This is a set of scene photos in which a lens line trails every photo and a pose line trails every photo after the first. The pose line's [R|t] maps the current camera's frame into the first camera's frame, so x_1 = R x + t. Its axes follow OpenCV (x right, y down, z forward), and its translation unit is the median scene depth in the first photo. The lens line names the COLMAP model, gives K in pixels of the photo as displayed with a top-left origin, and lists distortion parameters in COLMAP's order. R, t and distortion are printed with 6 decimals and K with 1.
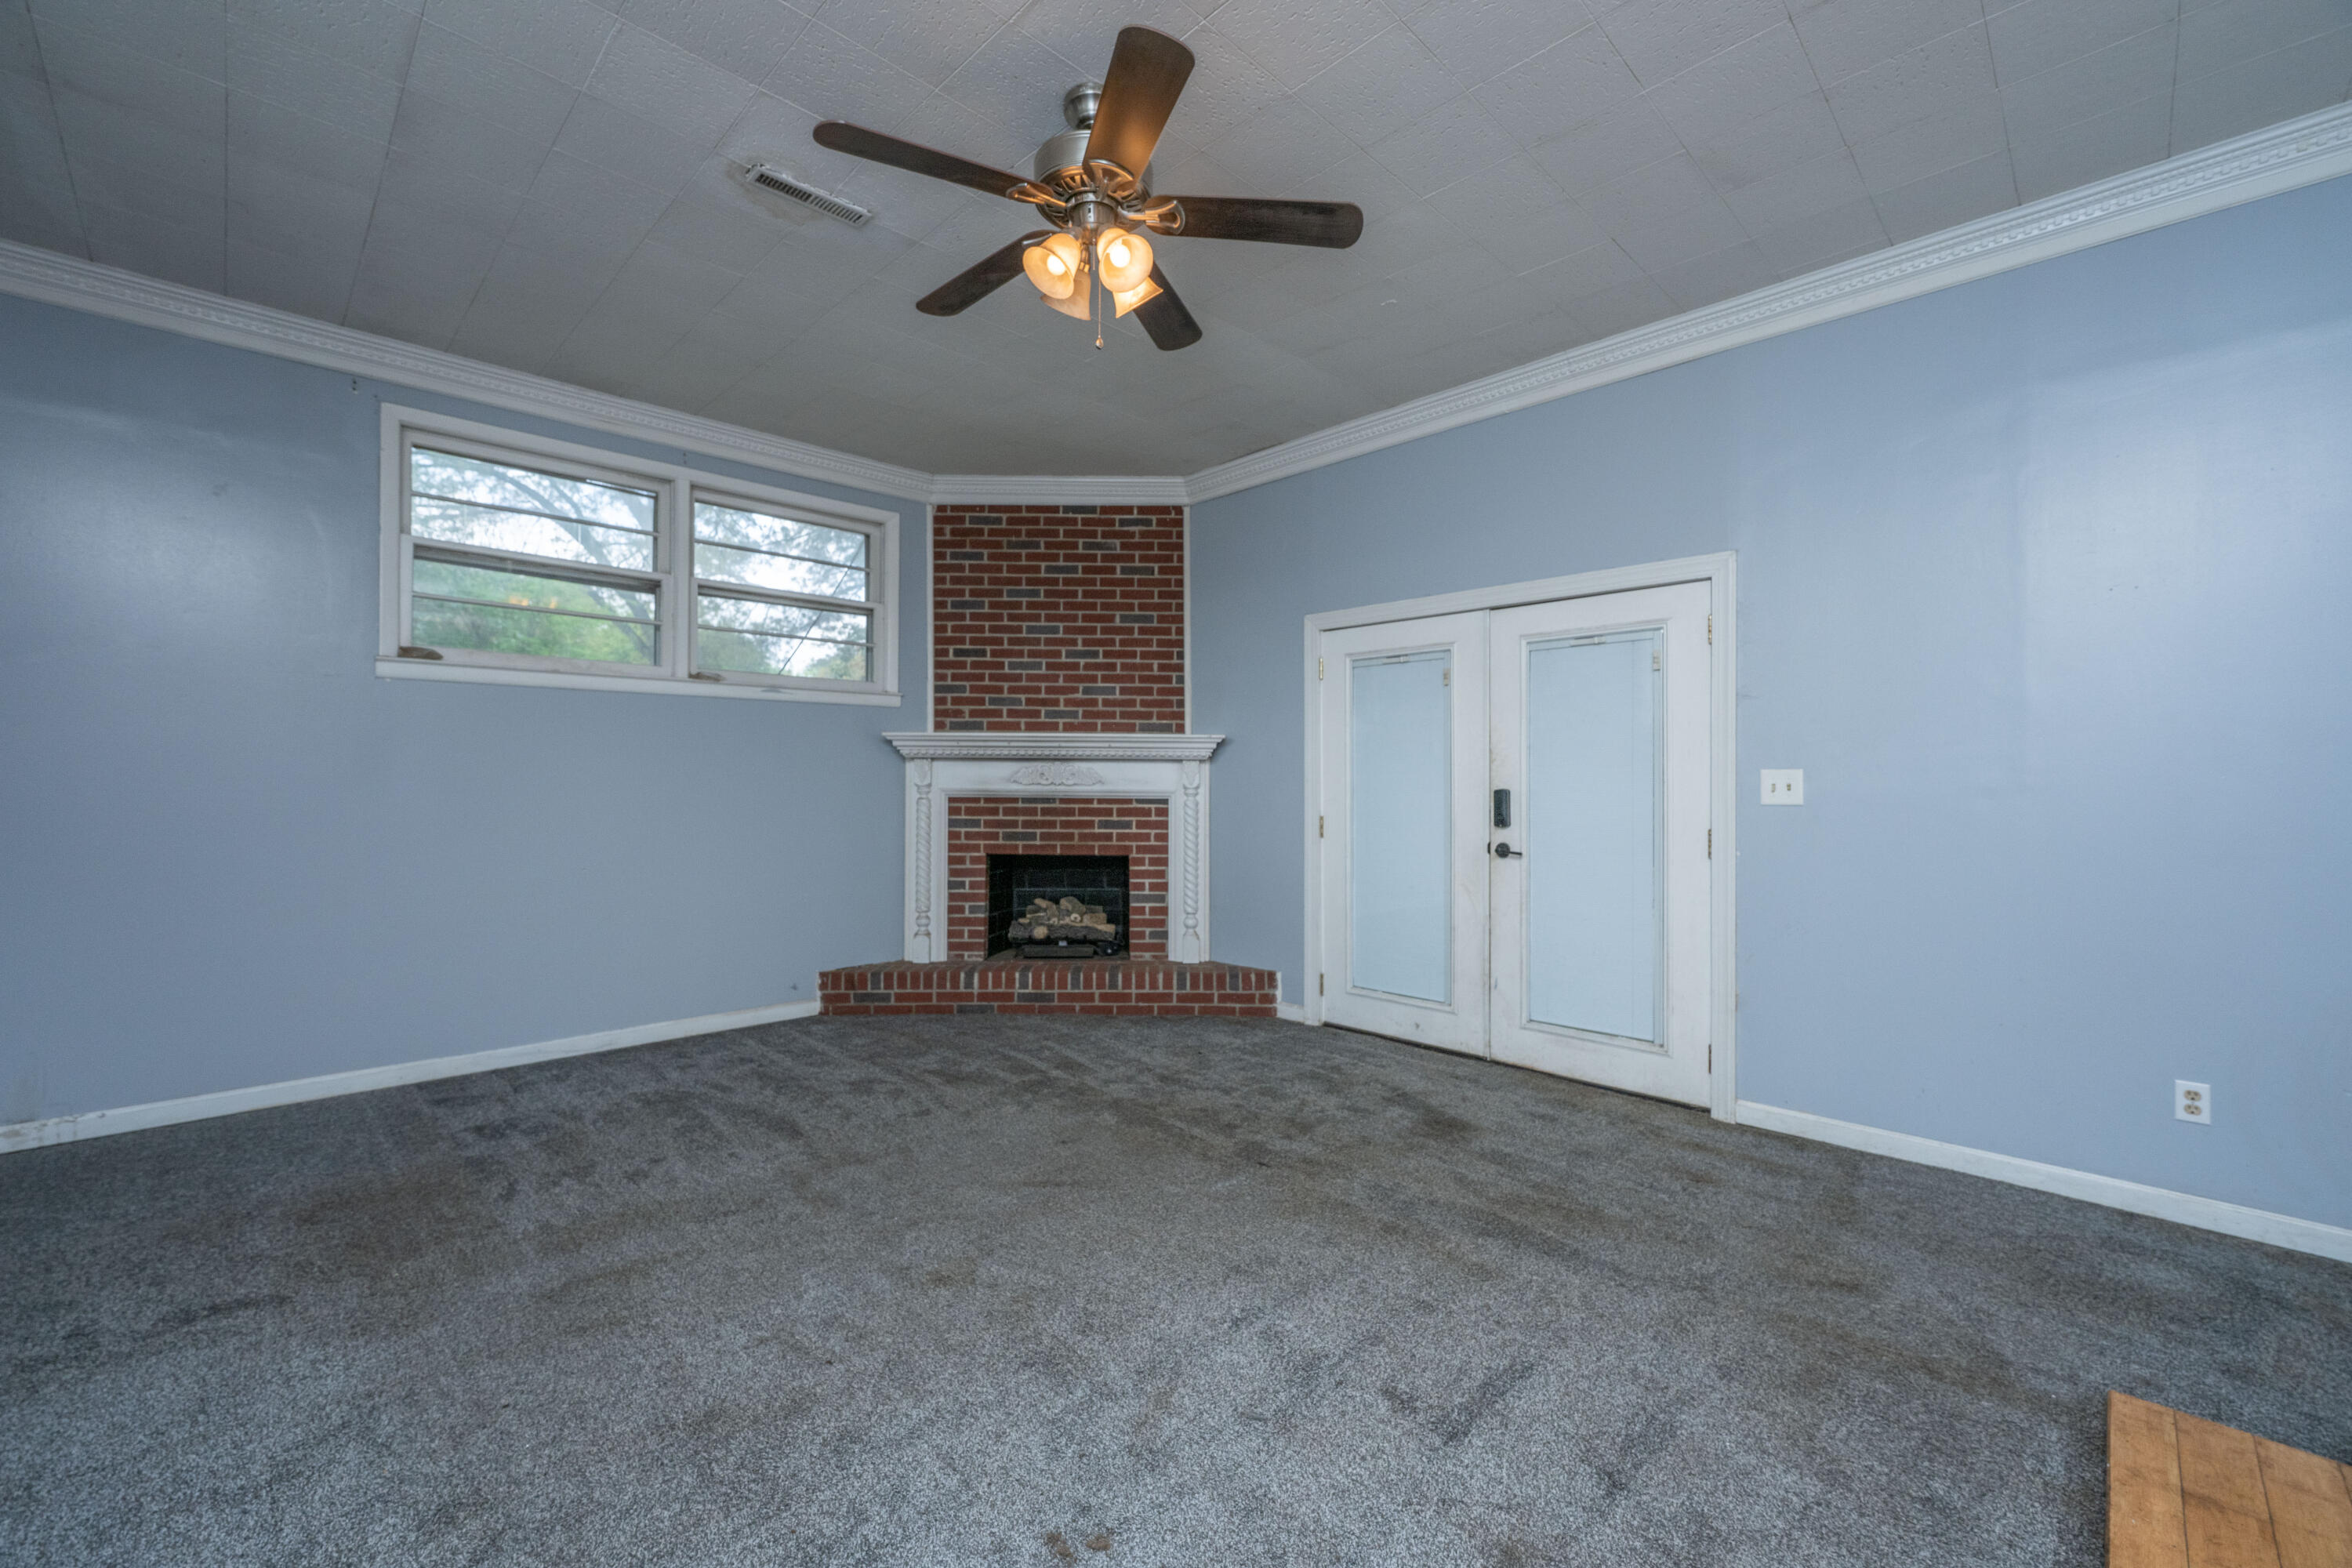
lens RADIAL K [[944.8, 0, 1189.6], [0, 944.8, 783.3], [0, 0, 1]] dist [-0.007336, 0.000046]
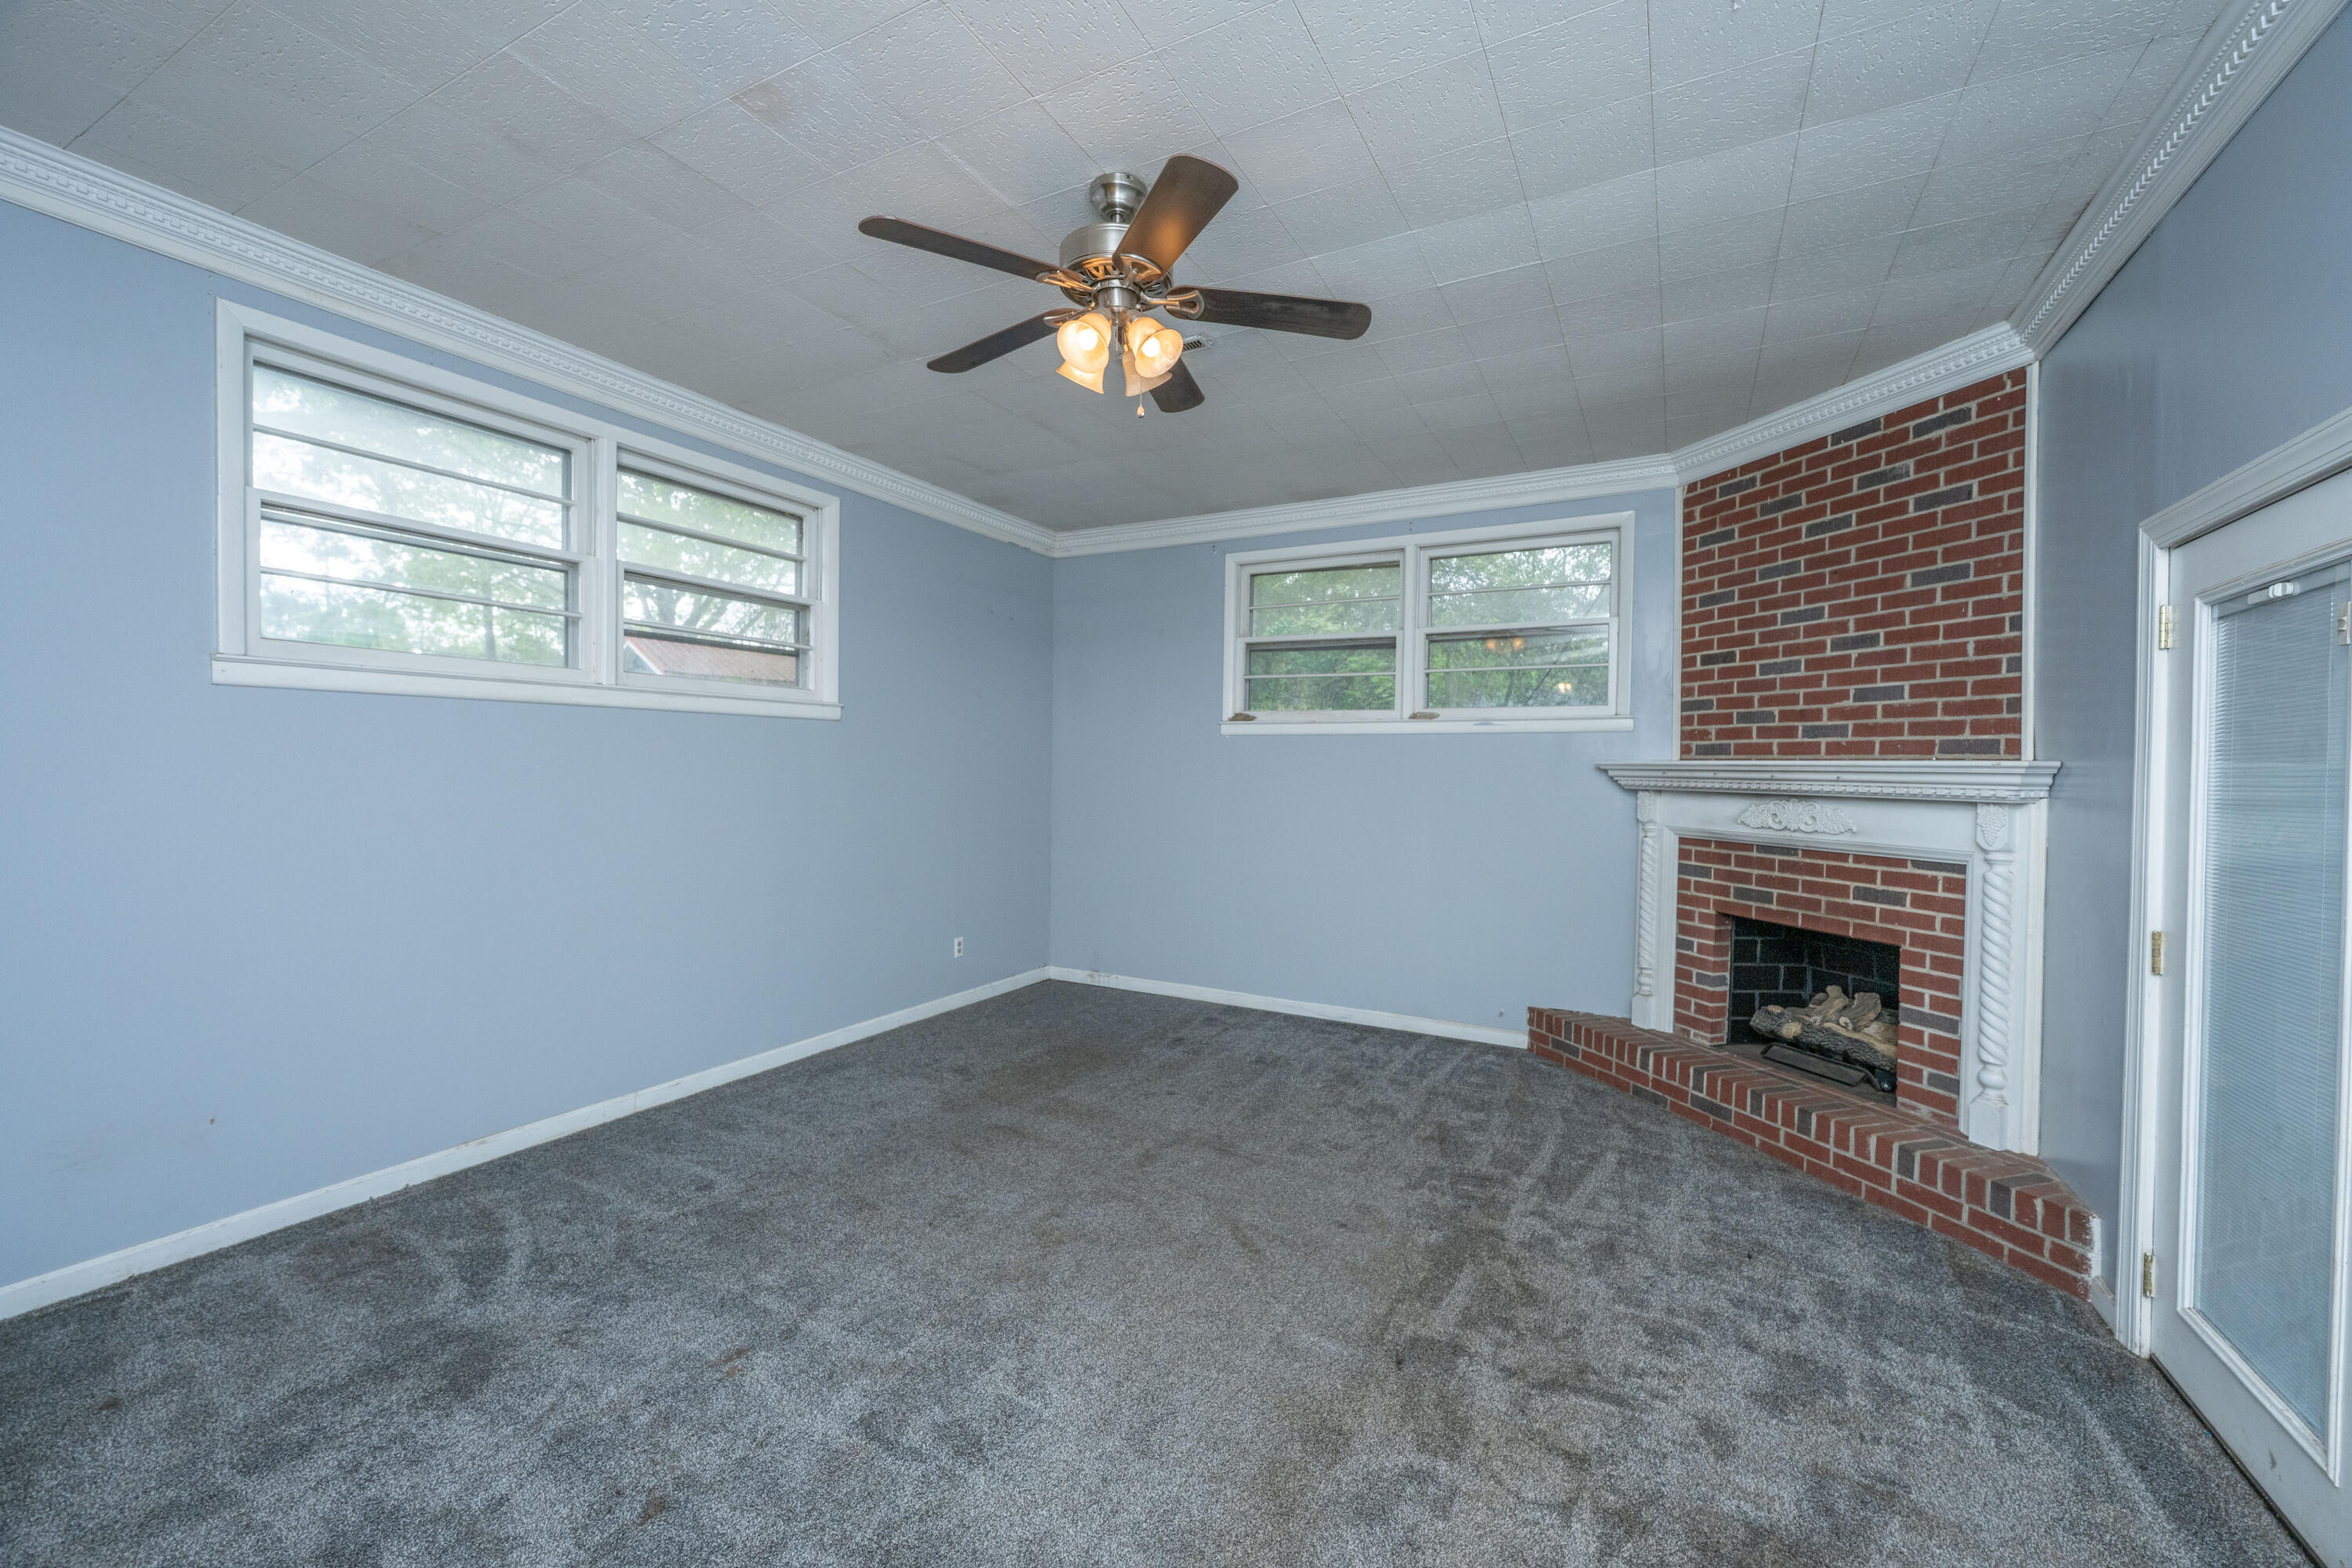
lens RADIAL K [[944.8, 0, 1176.6], [0, 944.8, 787.2], [0, 0, 1]] dist [-0.007336, 0.000046]
pose [[0.288046, 0.018573, -0.957437, 0.408652], [-0.015314, 0.999773, 0.014787, -0.034671], [0.957494, 0.010403, 0.288265, 0.338490]]
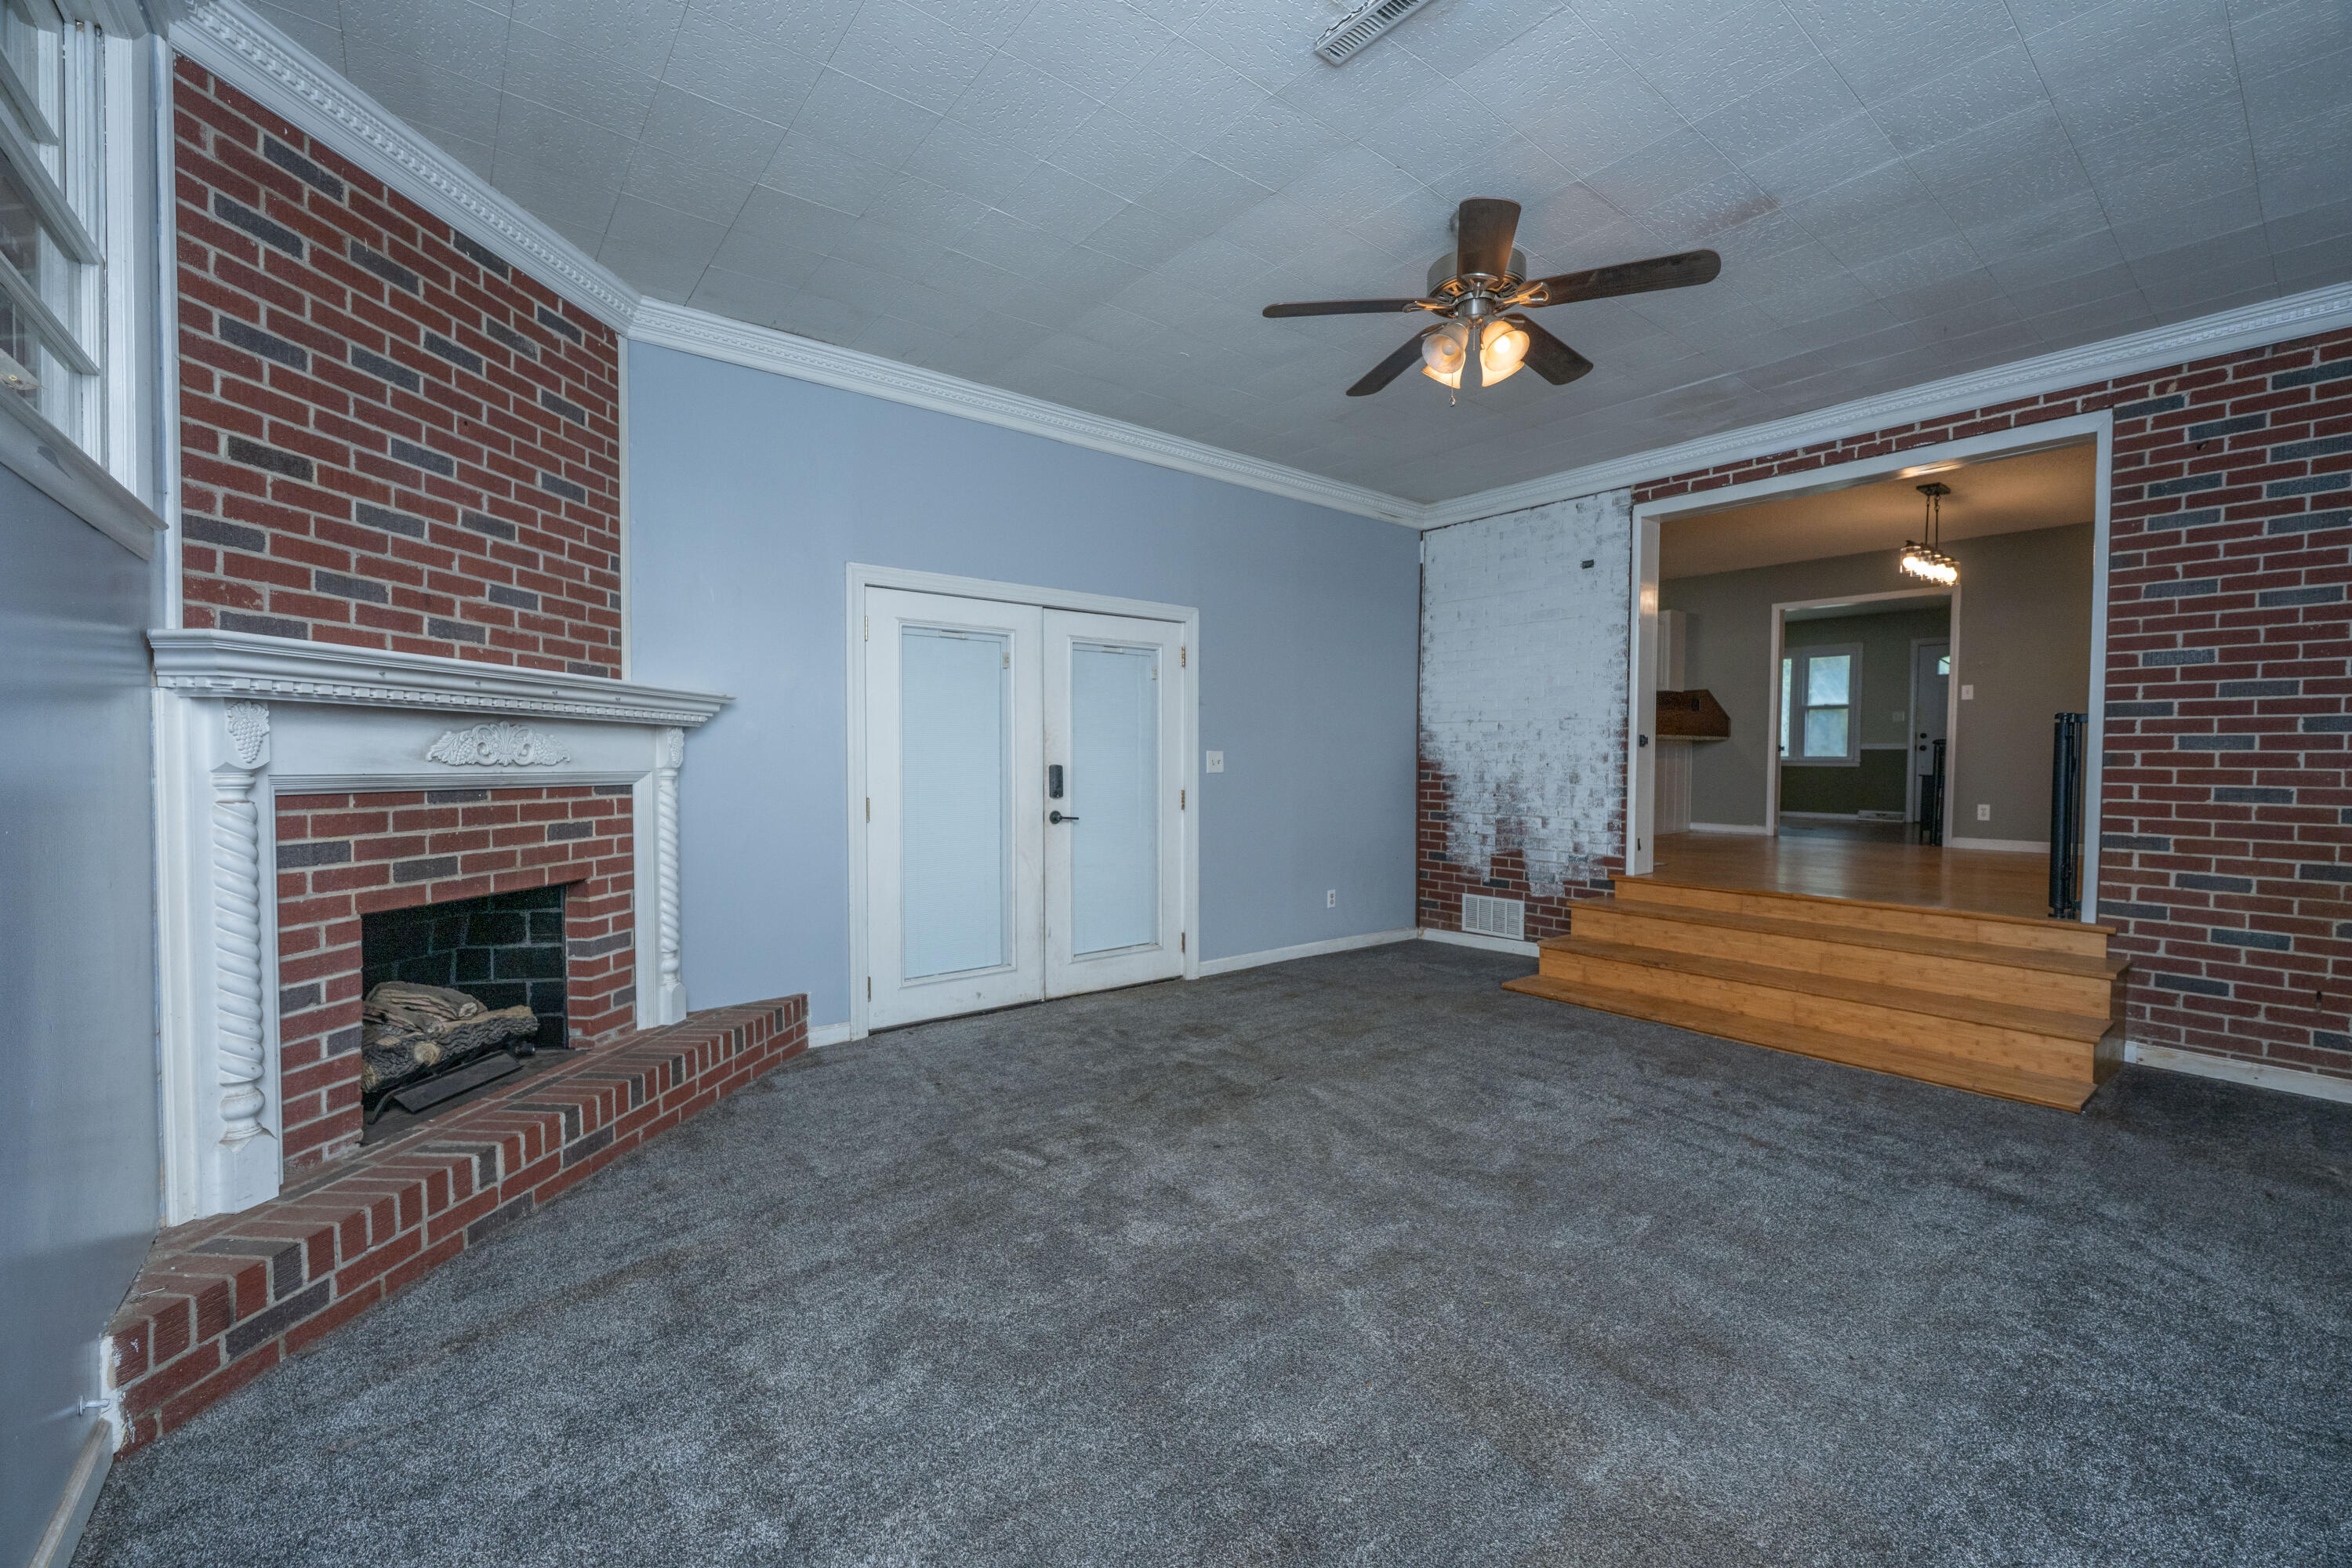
lens RADIAL K [[944.8, 0, 1178.4], [0, 944.8, 785.2], [0, 0, 1]] dist [-0.007336, 0.000046]
pose [[0.118316, -0.029636, 0.992534, -0.622925], [-0.000798, 0.999551, 0.029940, -0.003083], [-0.992976, -0.004334, 0.118239, 0.548757]]
